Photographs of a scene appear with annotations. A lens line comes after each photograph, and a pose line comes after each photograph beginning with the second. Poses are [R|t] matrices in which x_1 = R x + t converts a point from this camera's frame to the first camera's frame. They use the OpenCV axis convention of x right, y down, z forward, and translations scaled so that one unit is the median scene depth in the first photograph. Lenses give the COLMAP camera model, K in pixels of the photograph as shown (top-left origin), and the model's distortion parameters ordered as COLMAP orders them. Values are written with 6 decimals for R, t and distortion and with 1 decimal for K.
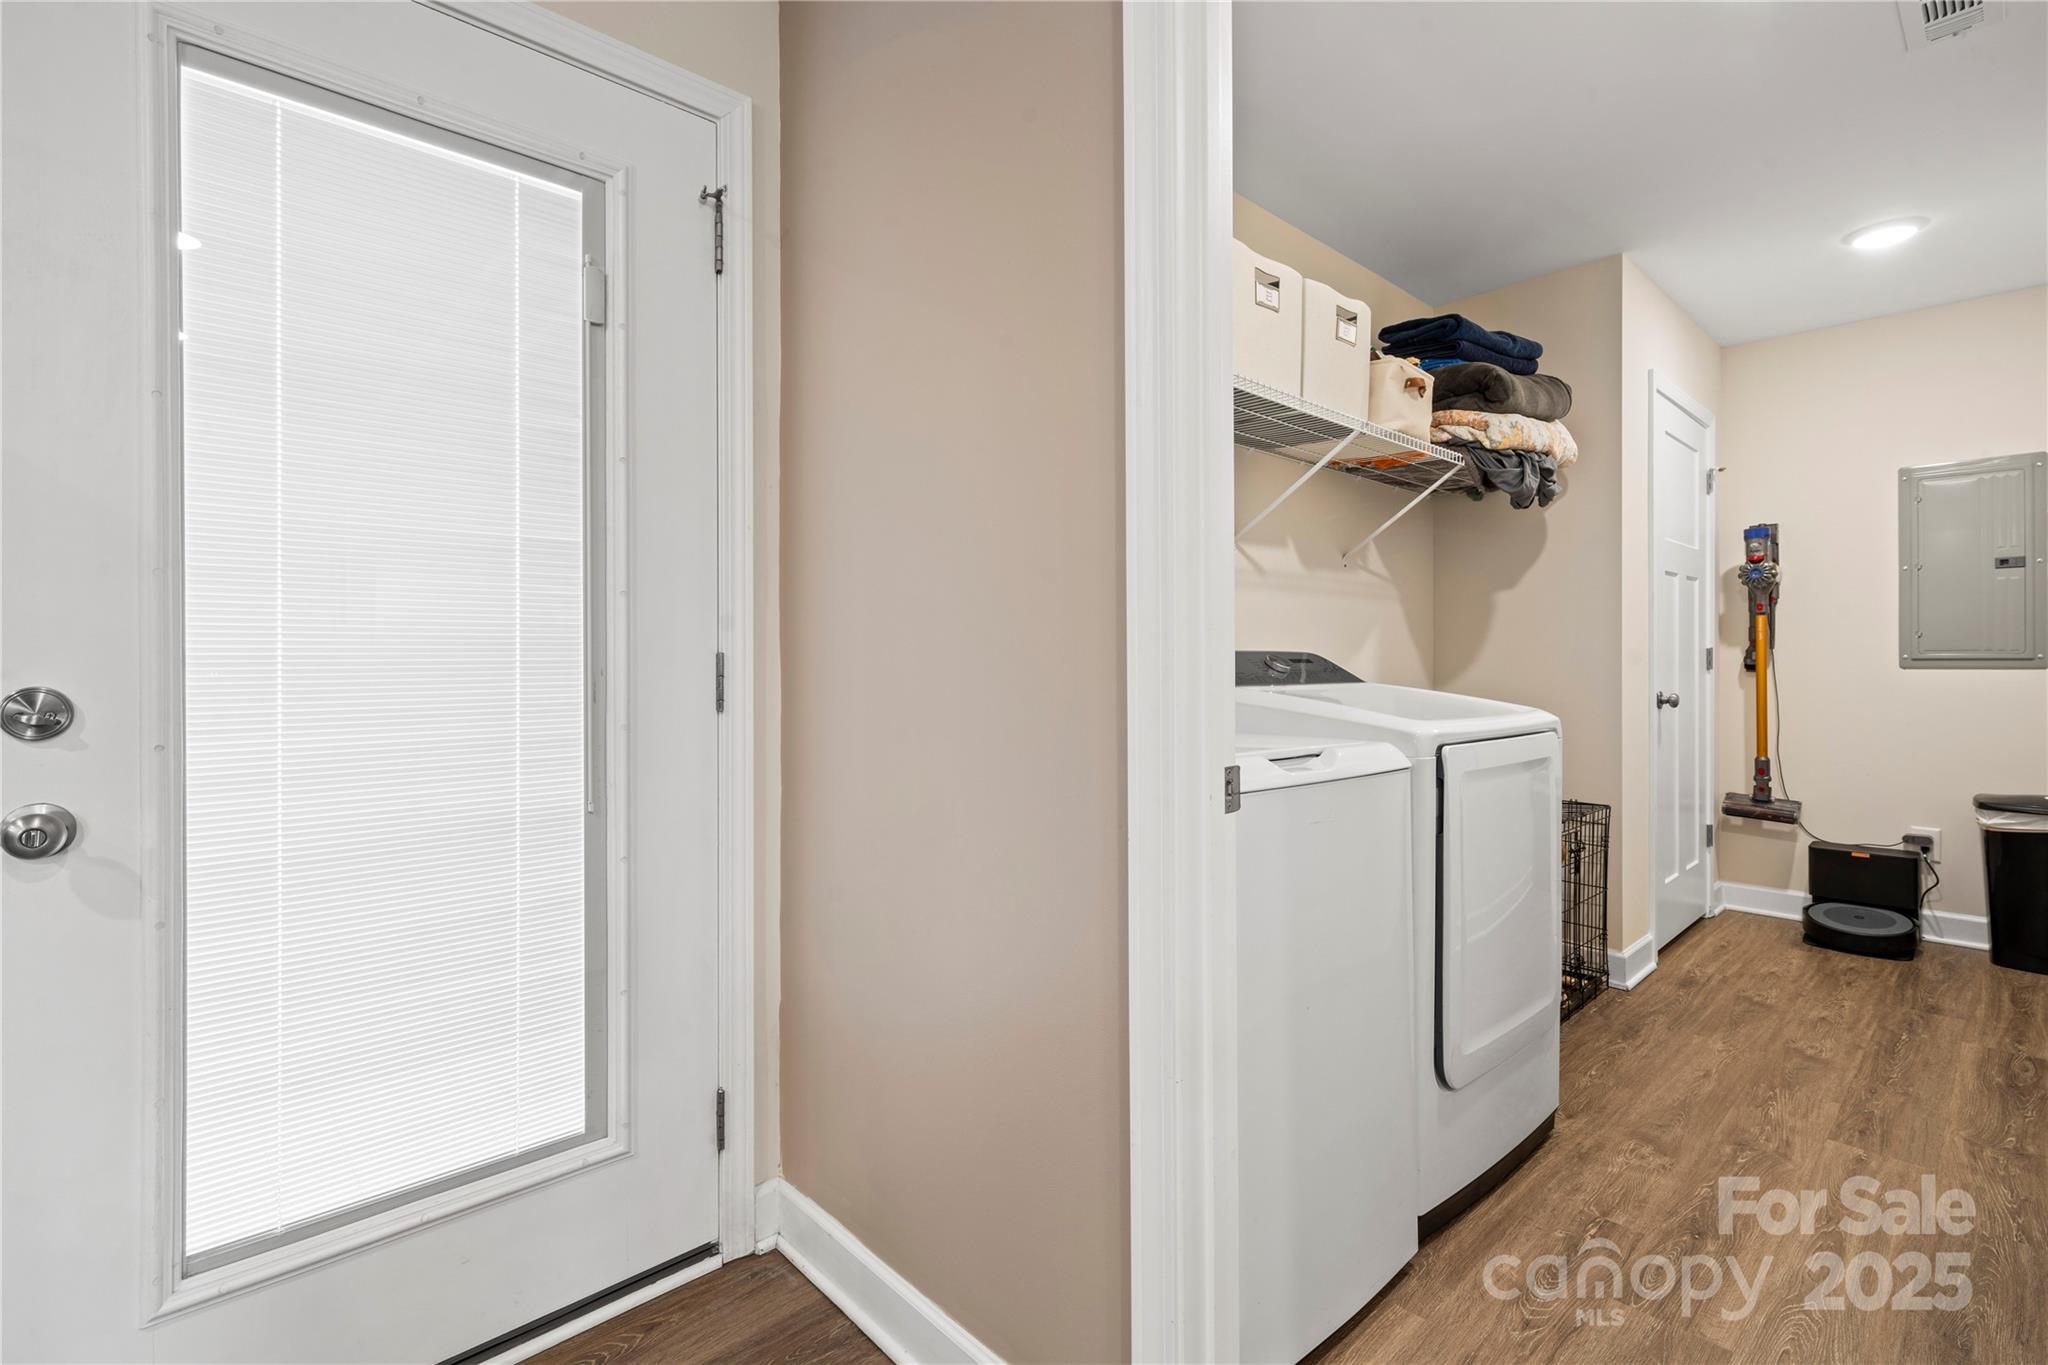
lens RADIAL K [[910.0, 0, 1022.0], [0, 910.0, 671.2], [0, 0, 1]] dist [-0.001031, -0.000092]
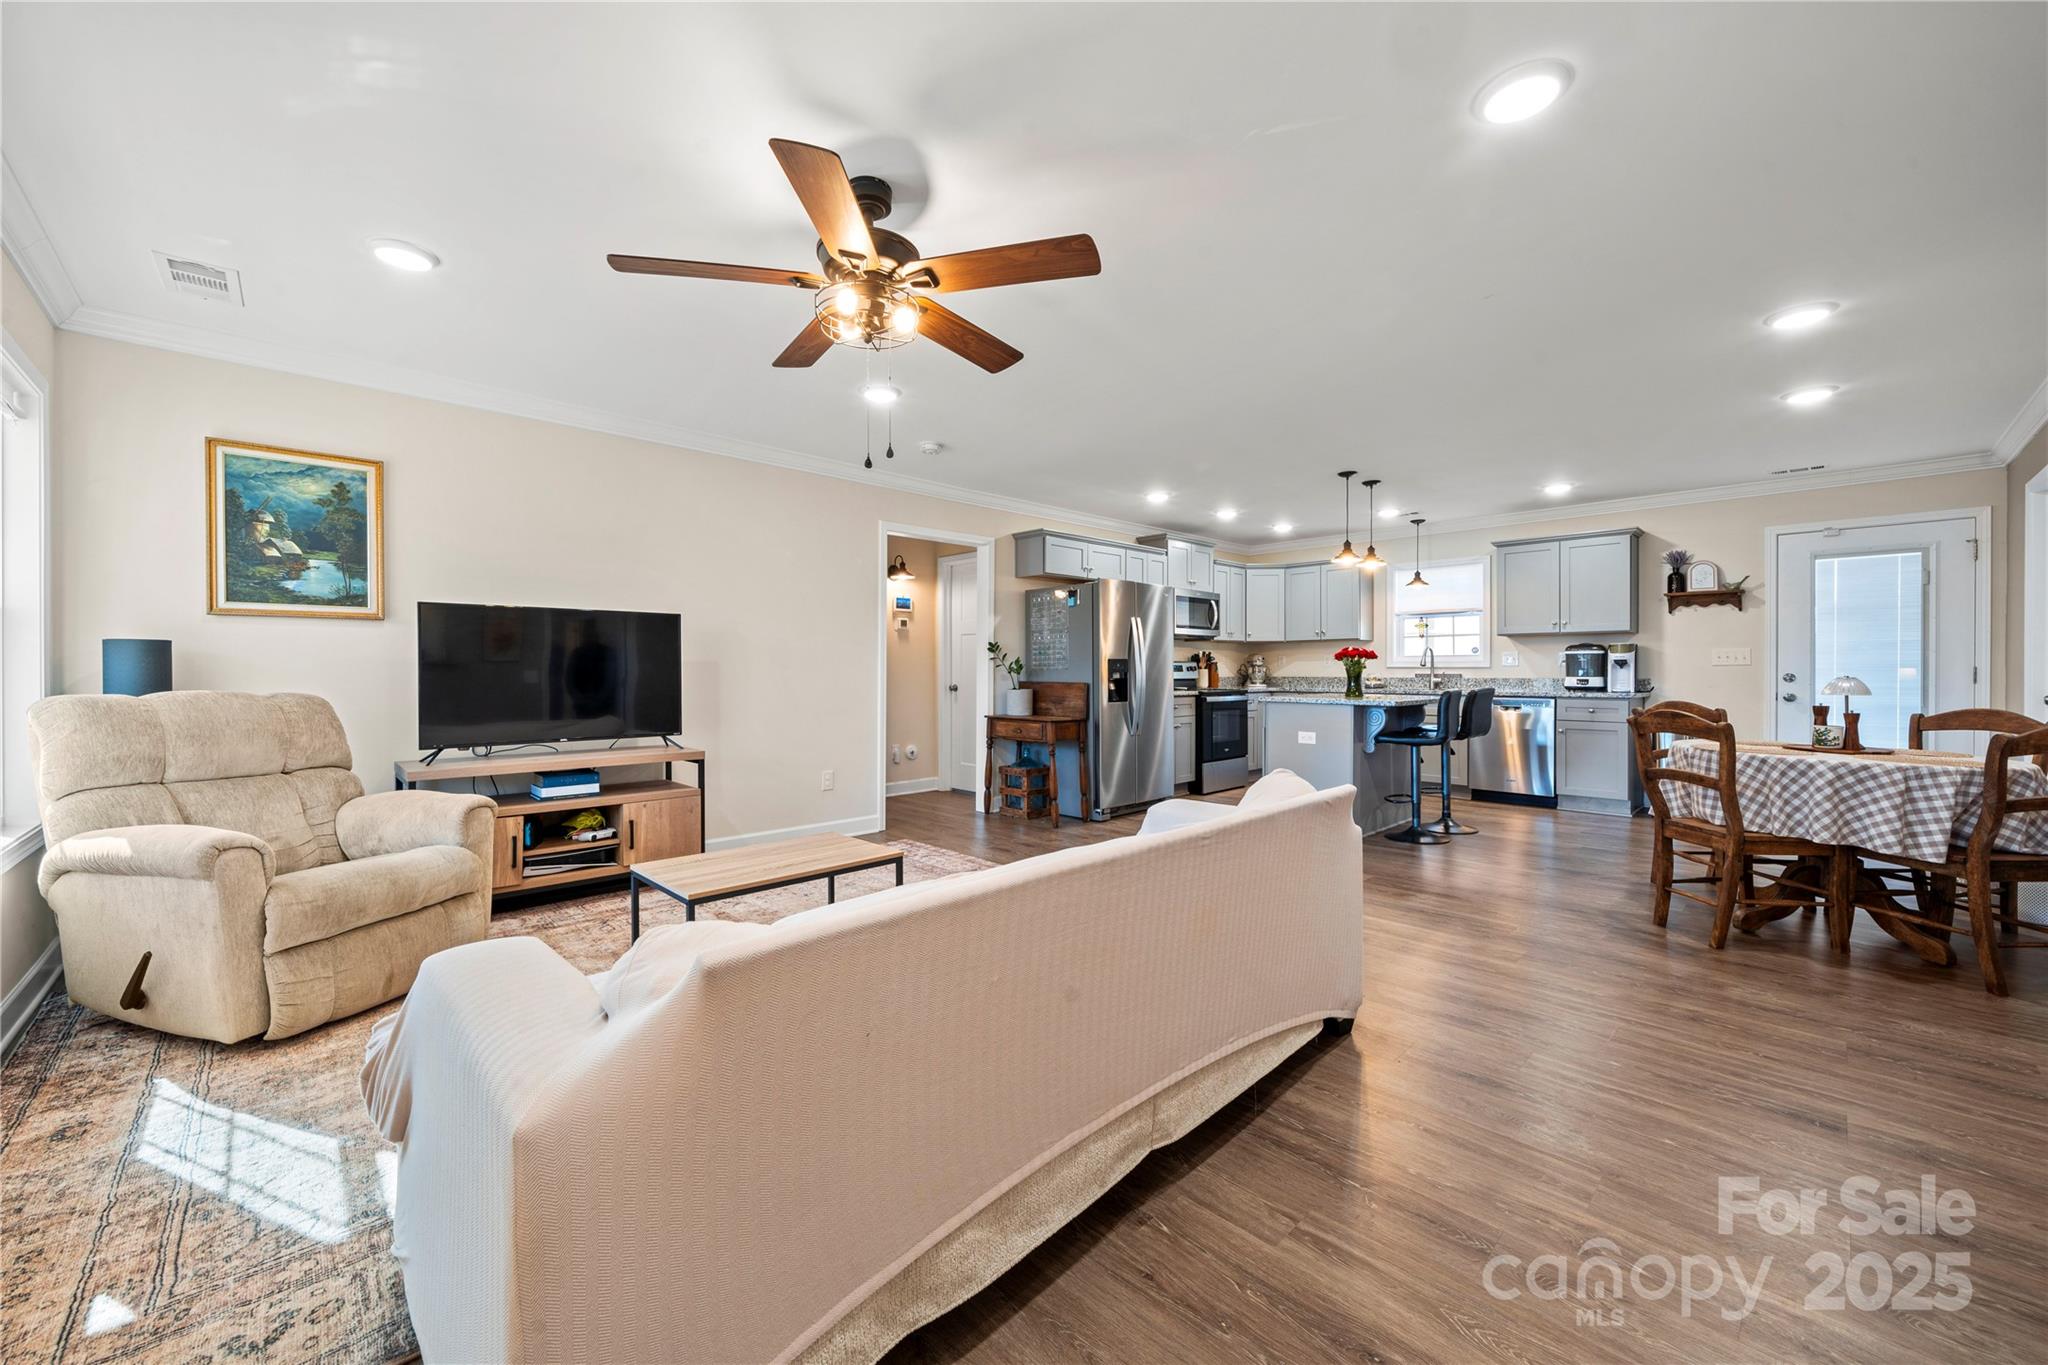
lens RADIAL K [[777.1, 0, 1021.0], [0, 777.1, 676.2], [0, 0, 1]] dist [0.000093, 0.000001]
pose [[0.026699, 0.009796, -0.999596, 2.845340], [-0.006122, 0.999935, 0.009636, 0.013806], [0.999625, 0.005862, 0.026758, -3.065435]]
